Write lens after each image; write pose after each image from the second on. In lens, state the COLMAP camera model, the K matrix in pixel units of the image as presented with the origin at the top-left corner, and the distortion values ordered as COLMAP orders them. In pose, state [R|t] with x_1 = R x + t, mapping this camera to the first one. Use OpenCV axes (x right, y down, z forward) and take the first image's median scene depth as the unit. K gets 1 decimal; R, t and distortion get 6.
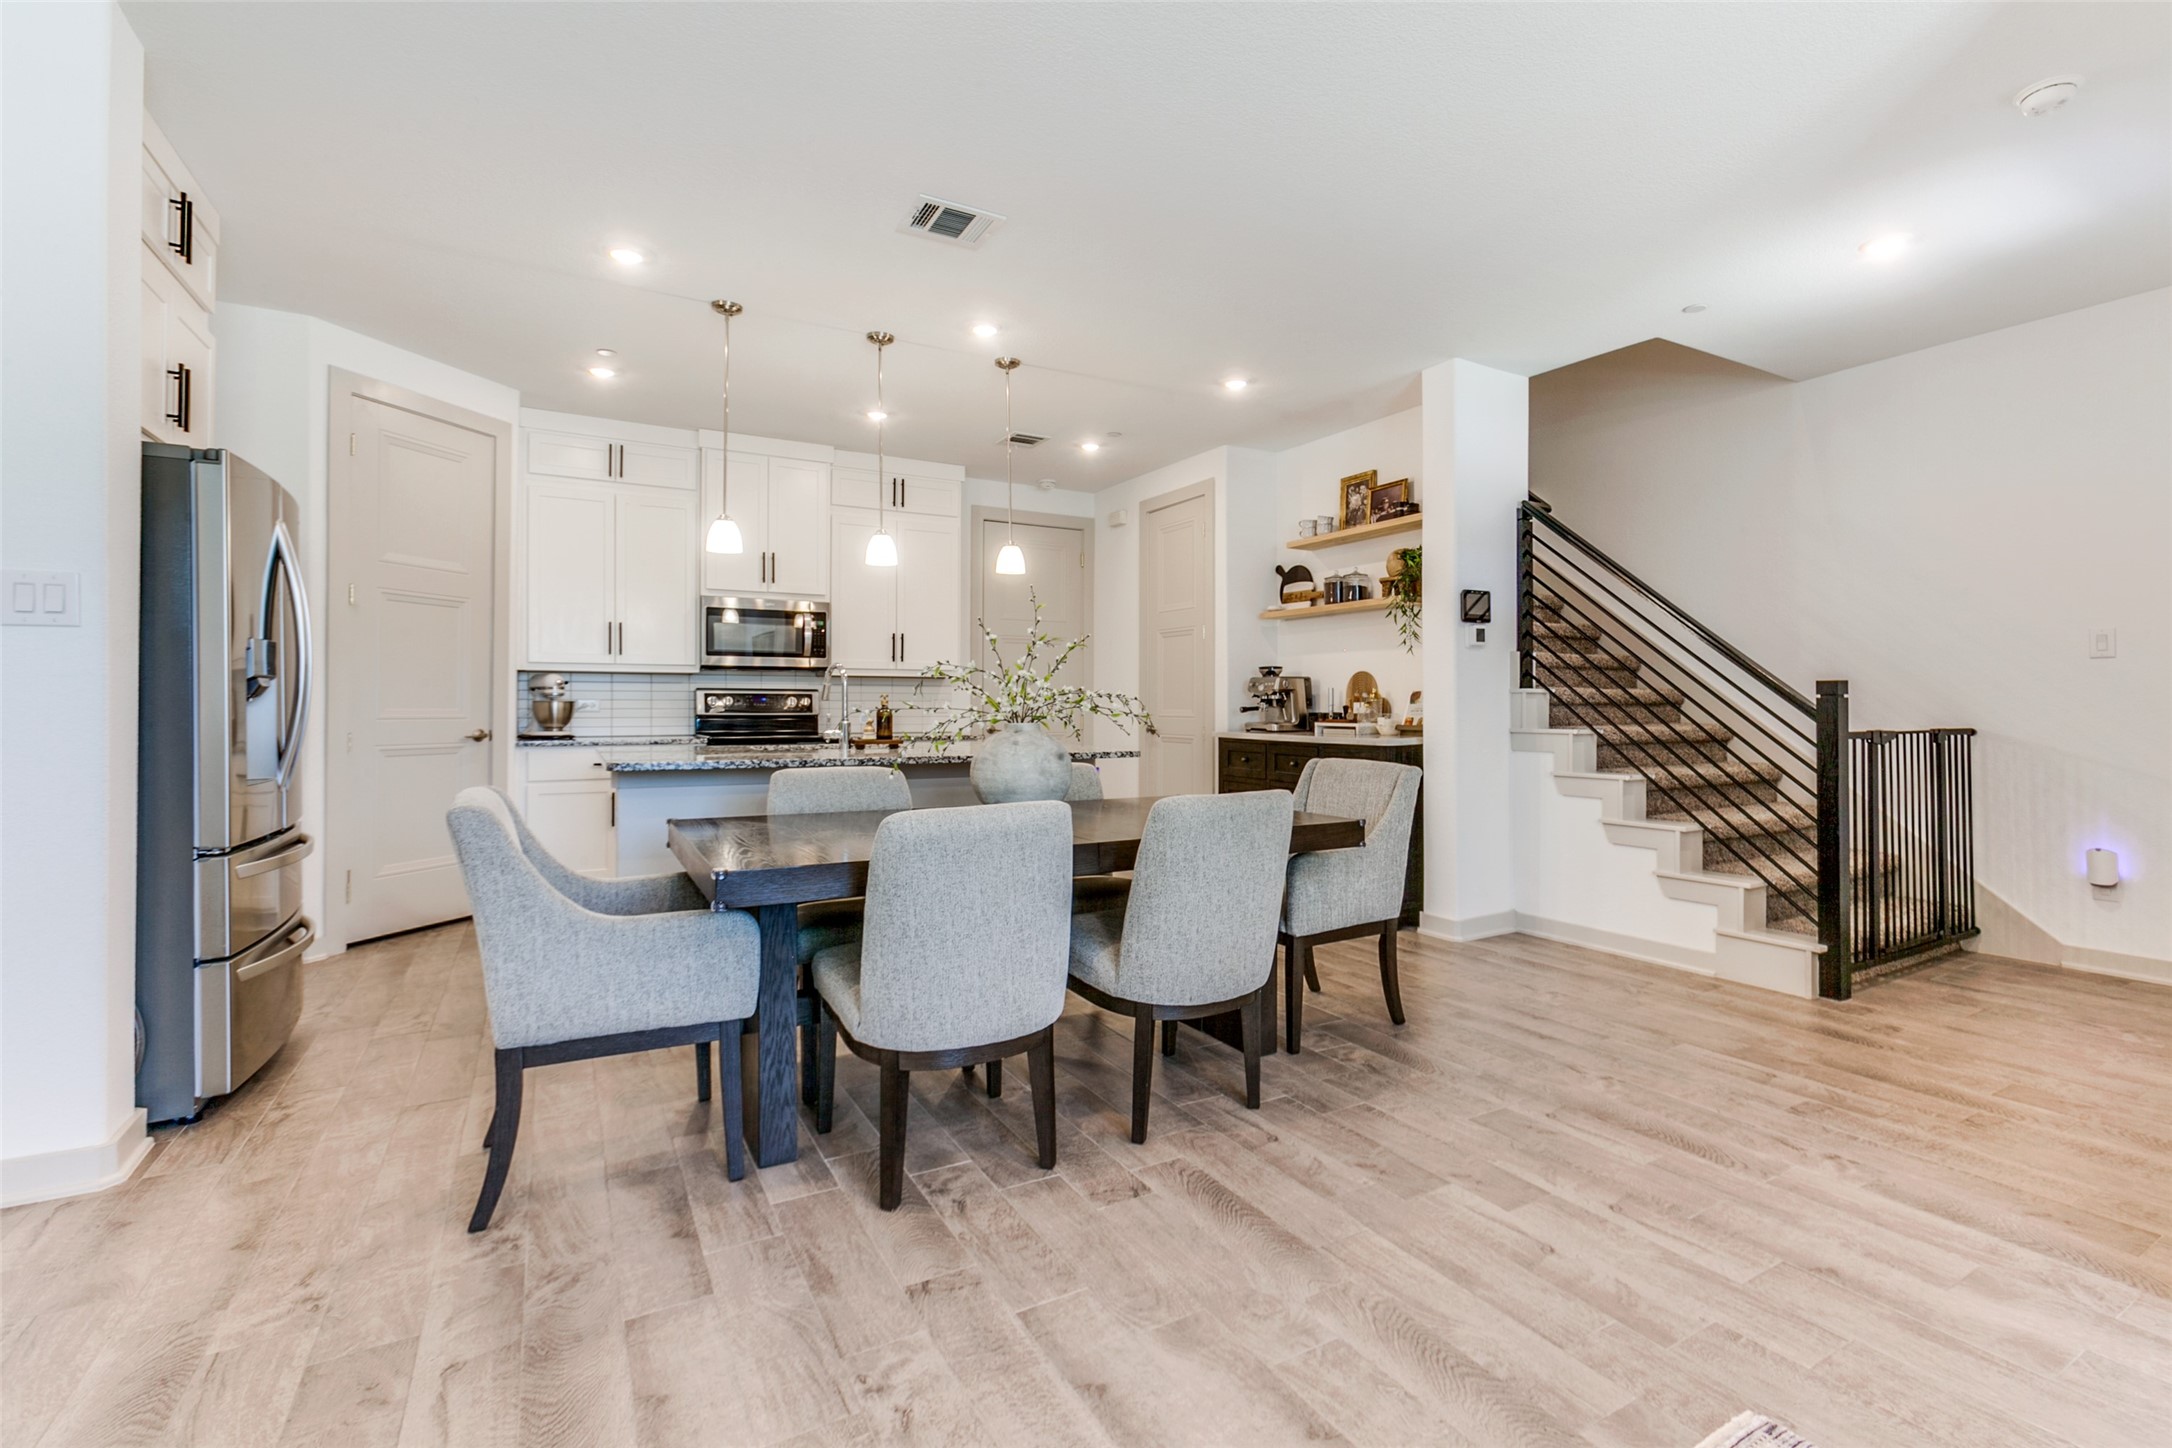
lens RADIAL K [[1002.4, 0, 1096.2], [0, 1002.4, 692.0], [0, 0, 1]] dist [-0.026324, 0.007988]
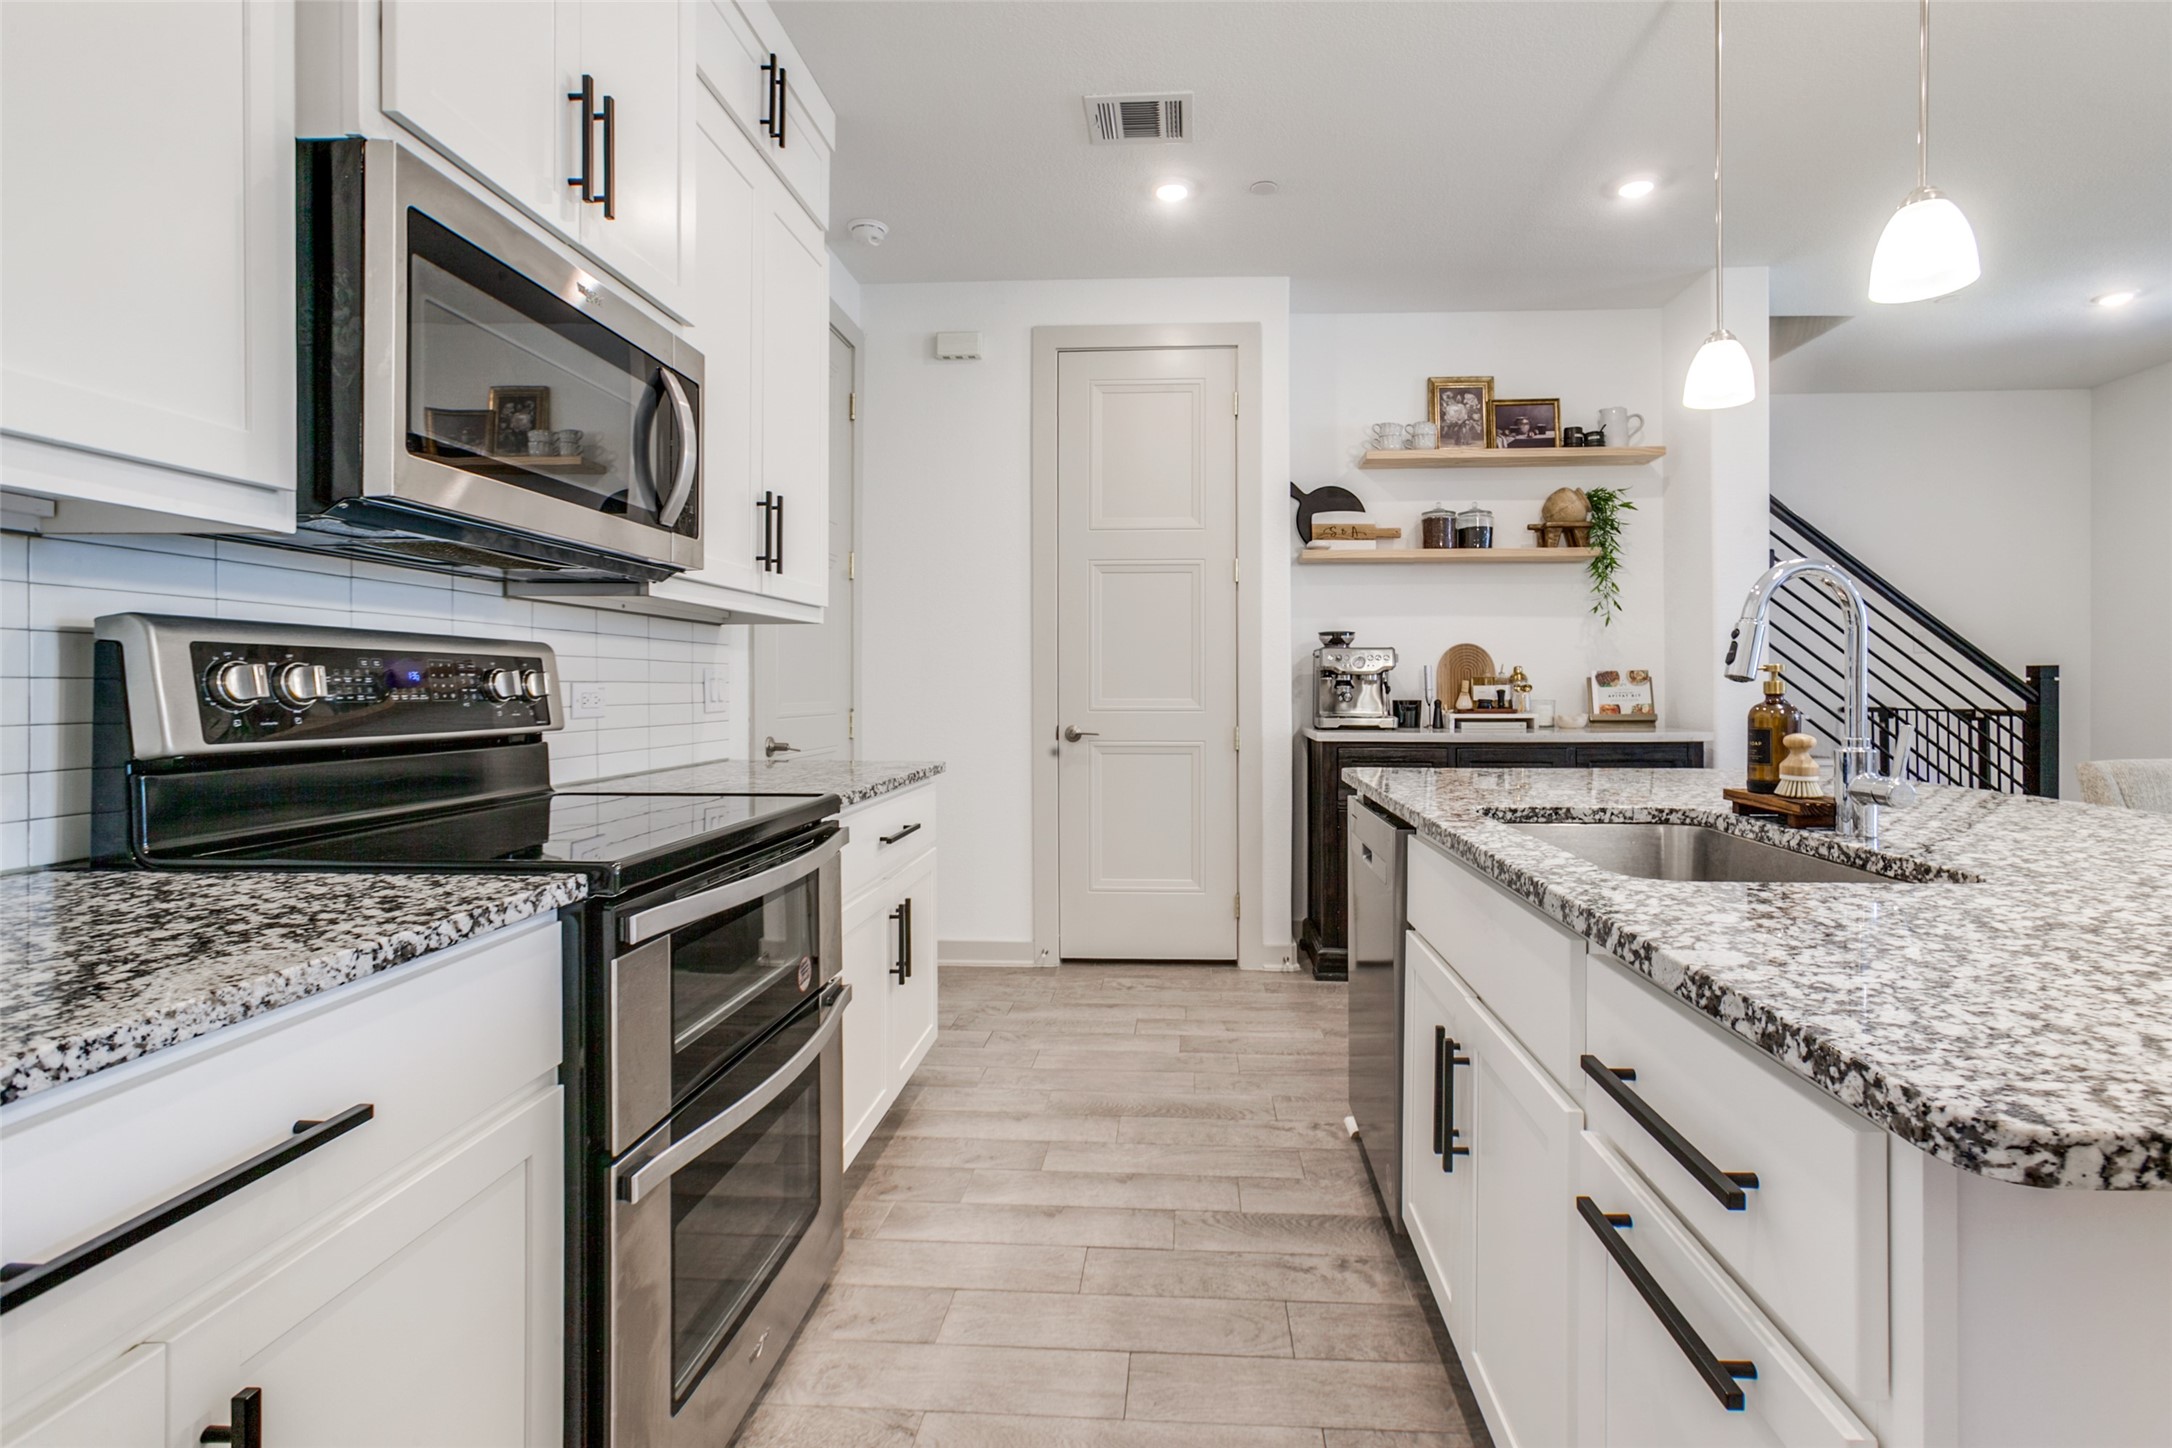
lens RADIAL K [[1002.4, 0, 1096.2], [0, 1002.4, 692.0], [0, 0, 1]] dist [-0.026324, 0.007988]
pose [[0.542079, -0.004408, 0.840316, -0.501076], [-0.002399, 0.999974, 0.006793, 0.010676], [-0.840324, -0.005698, 0.542054, 0.816144]]
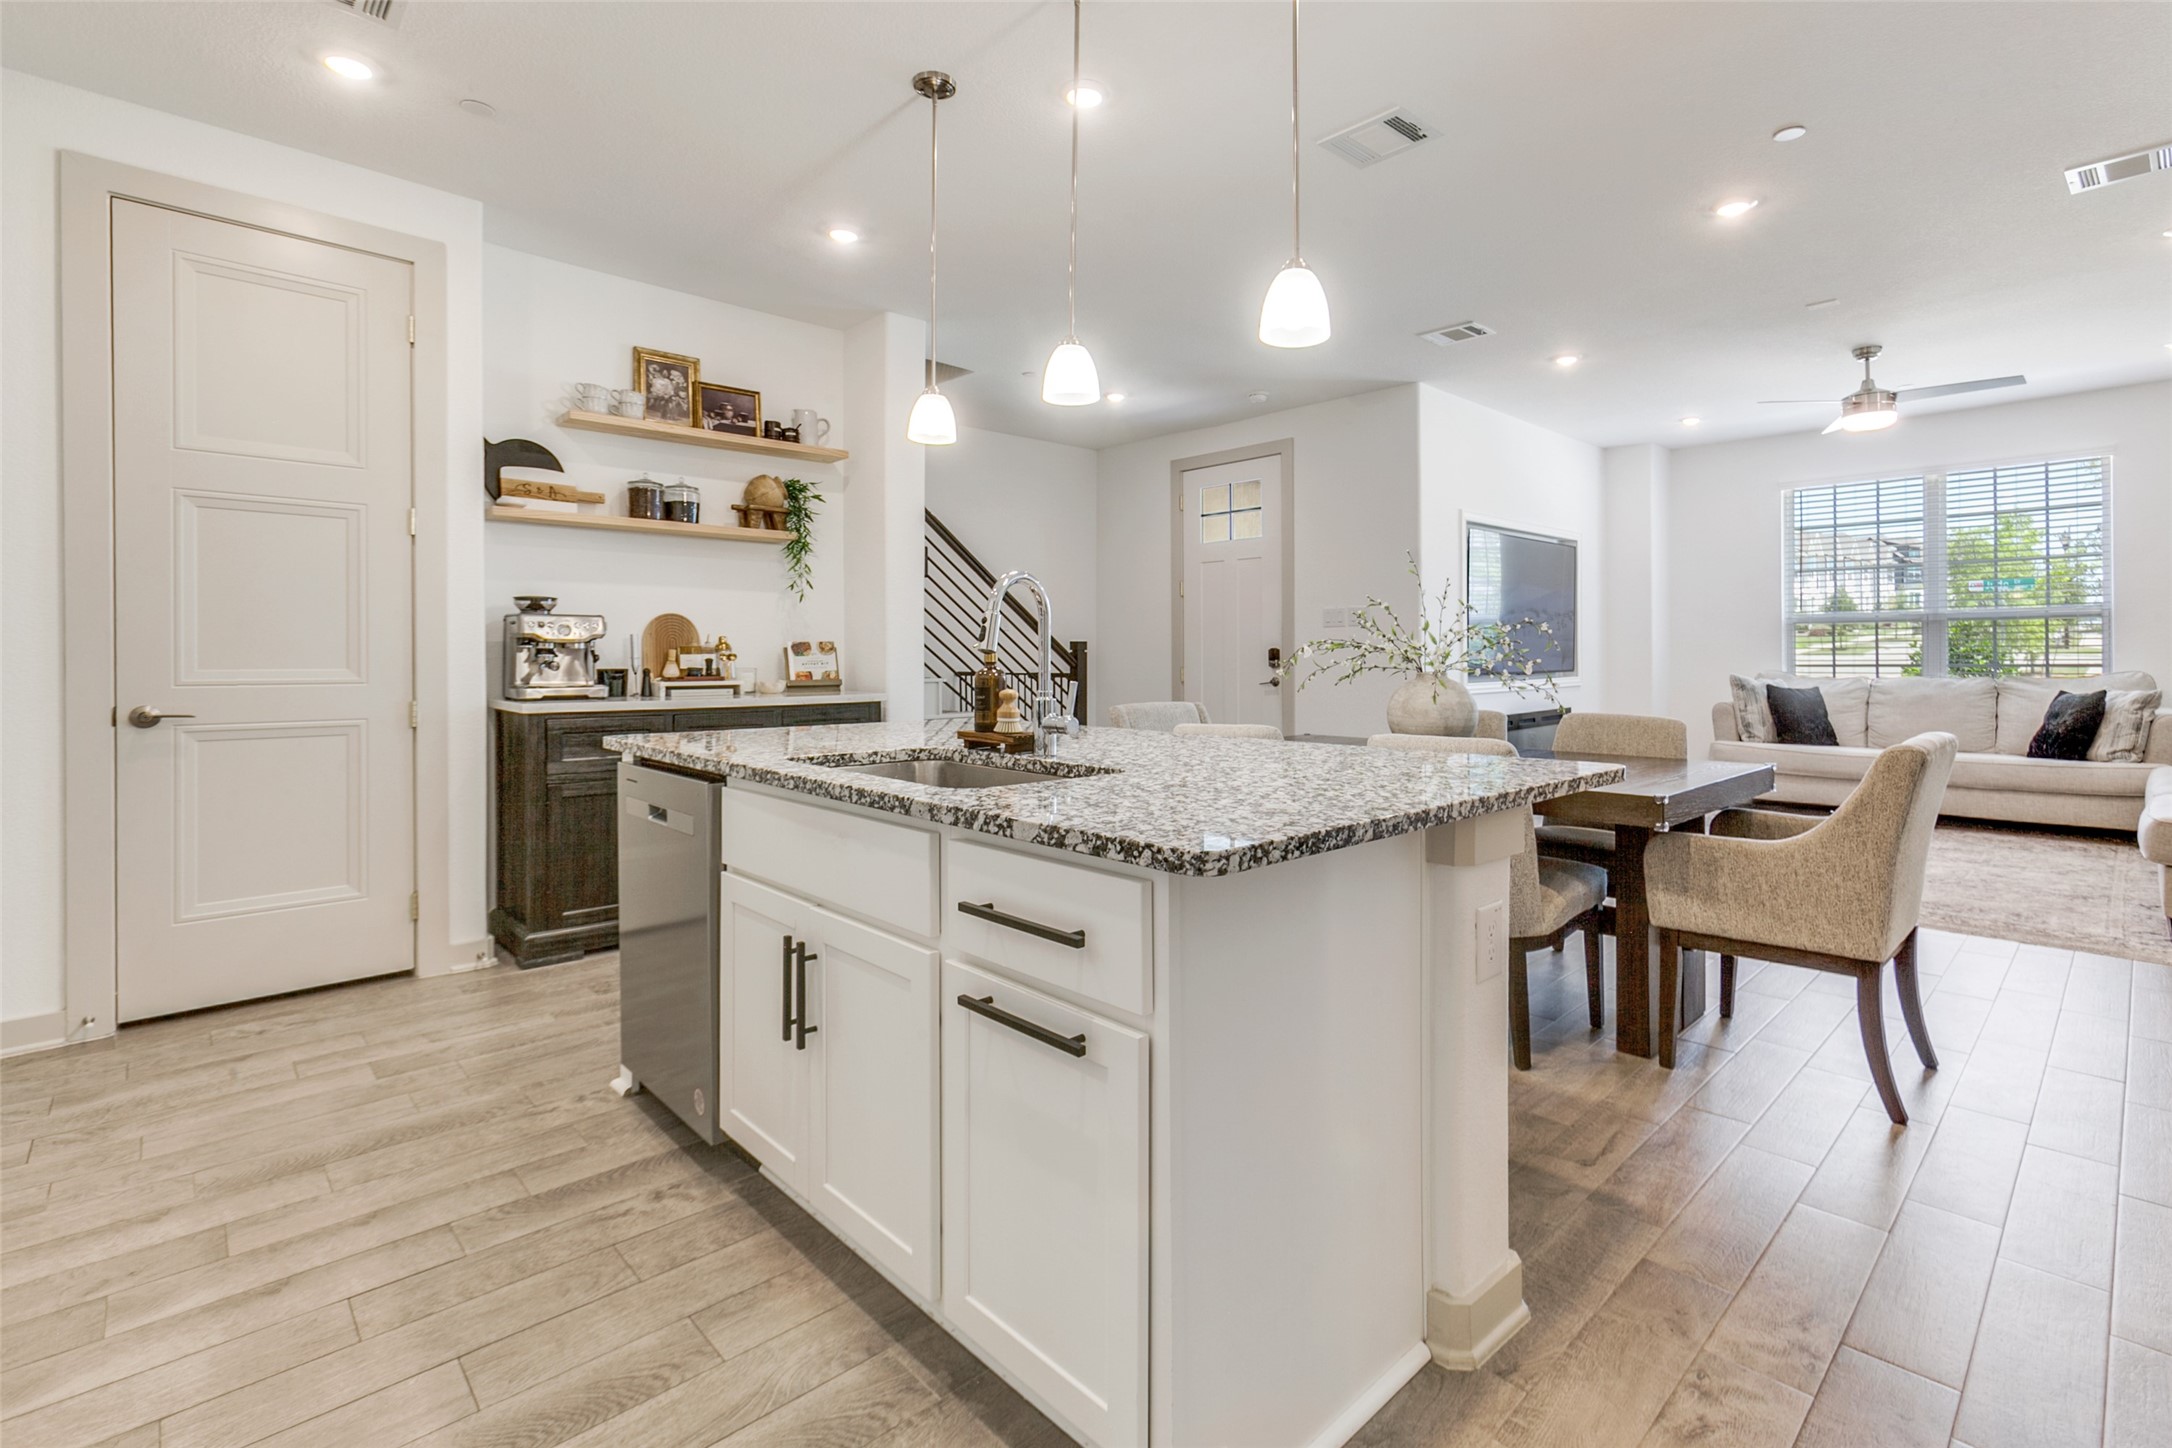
lens RADIAL K [[995.9, 0, 1118.7], [0, 995.9, 661.2], [0, 0, 1]] dist [-0.023974, 0.011541]
pose [[-0.249145, -0.005732, 0.968449, -0.545526], [-0.005111, 0.999976, 0.004604, 0.010293], [-0.968453, -0.003802, -0.249168, 0.845113]]
